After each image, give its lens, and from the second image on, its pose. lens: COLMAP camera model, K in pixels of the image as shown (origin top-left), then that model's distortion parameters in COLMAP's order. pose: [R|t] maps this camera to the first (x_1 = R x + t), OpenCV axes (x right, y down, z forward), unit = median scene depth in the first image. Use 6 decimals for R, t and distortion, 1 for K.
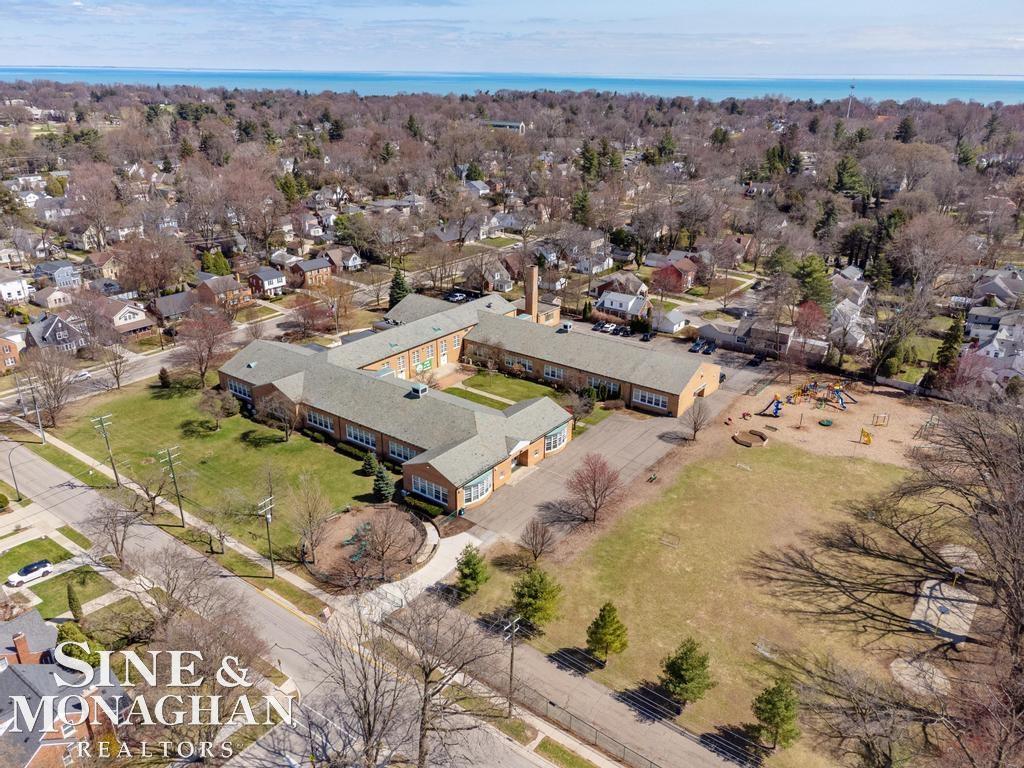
lens RADIAL K [[759.9, 0, 512.0], [0, 759.9, 384.0], [0, 0, 1]] dist [-0.001106, 0.028830]
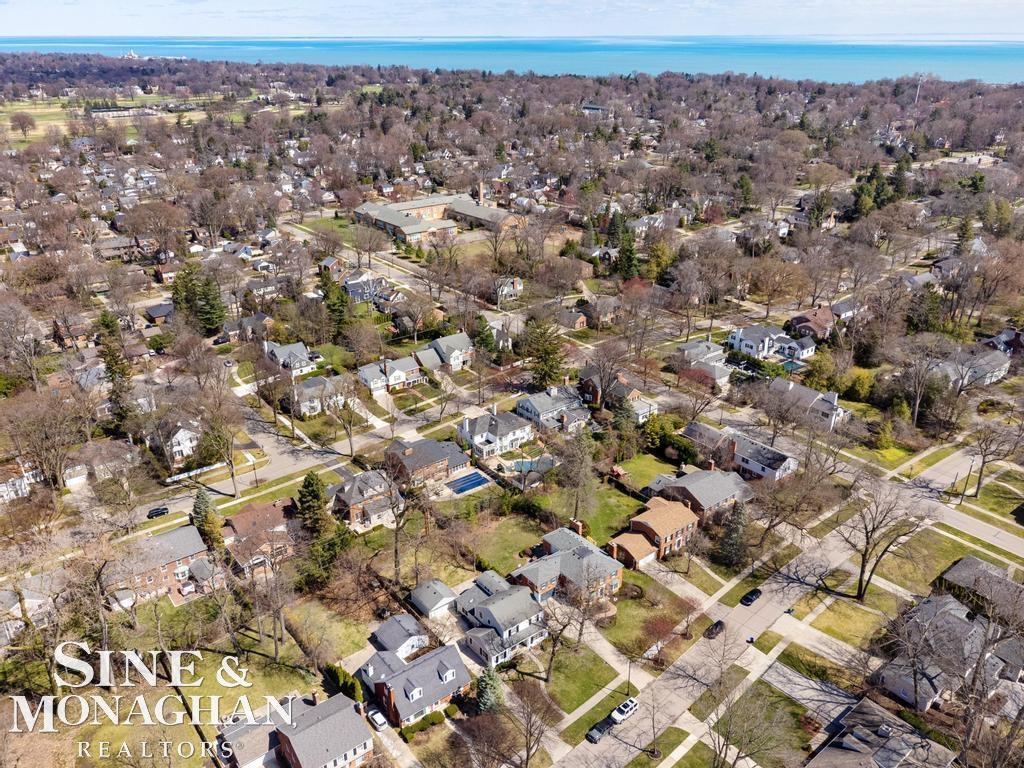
lens RADIAL K [[759.9, 0, 512.0], [0, 759.9, 384.0], [0, 0, 1]] dist [-0.001106, 0.028830]
pose [[0.966444, 0.096041, -0.238248, 0.437049], [-0.087109, 0.995053, 0.047767, 0.206769], [0.241657, -0.025410, 0.970029, -0.769488]]
